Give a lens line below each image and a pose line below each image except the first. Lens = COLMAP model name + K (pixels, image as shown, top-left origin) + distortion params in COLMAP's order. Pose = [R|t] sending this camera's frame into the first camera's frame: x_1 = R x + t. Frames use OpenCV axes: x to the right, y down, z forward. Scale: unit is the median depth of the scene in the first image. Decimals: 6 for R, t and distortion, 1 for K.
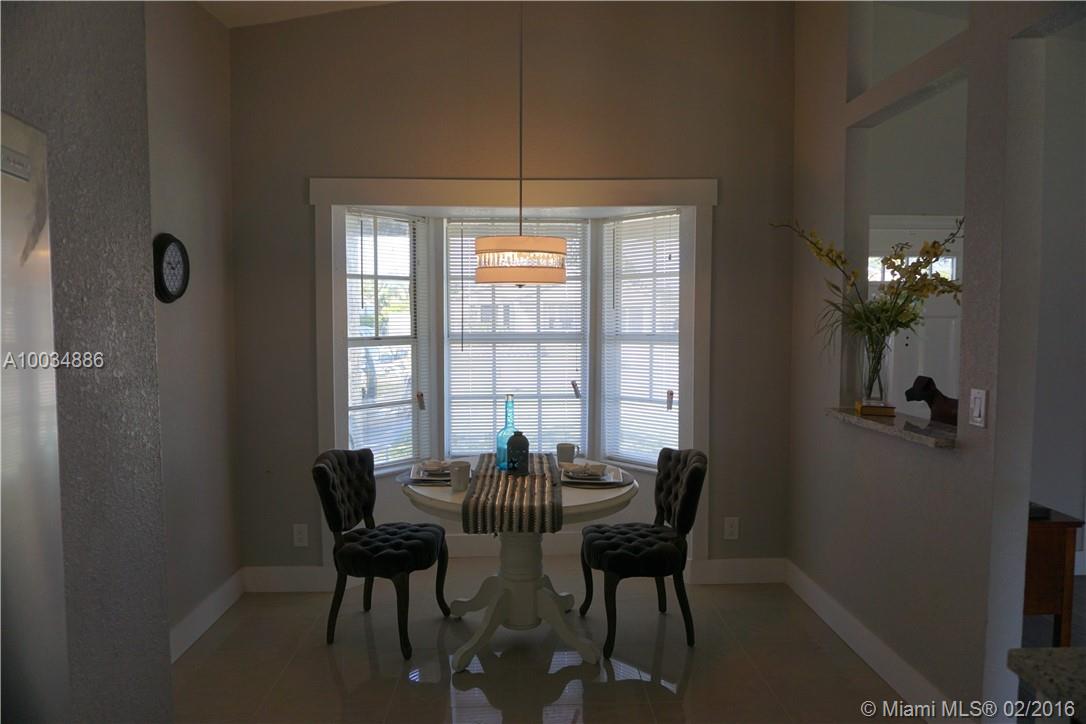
lens RADIAL K [[725.4, 0, 543.0], [0, 725.4, 362.0], [0, 0, 1]] dist [-0.050967, 0.036323]
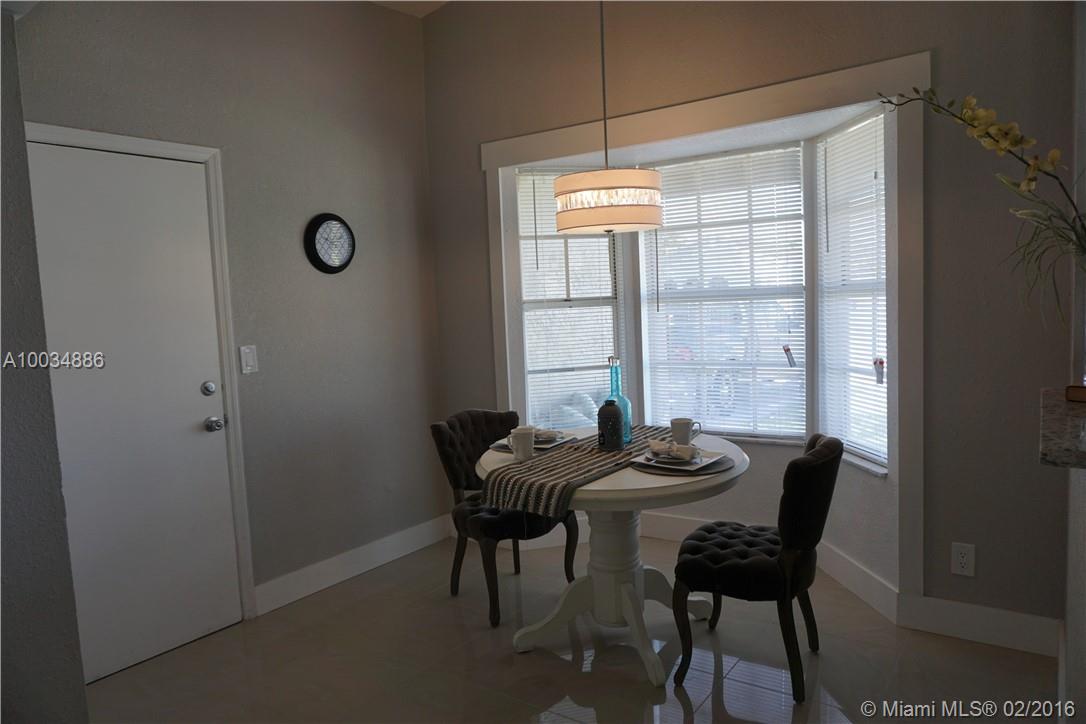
lens RADIAL K [[725.4, 0, 543.0], [0, 725.4, 362.0], [0, 0, 1]] dist [-0.050967, 0.036323]
pose [[0.791578, 0.018456, -0.610790, 0.362677], [0.006761, 0.999218, 0.038955, 0.013052], [0.611031, -0.034966, 0.790834, 0.223251]]
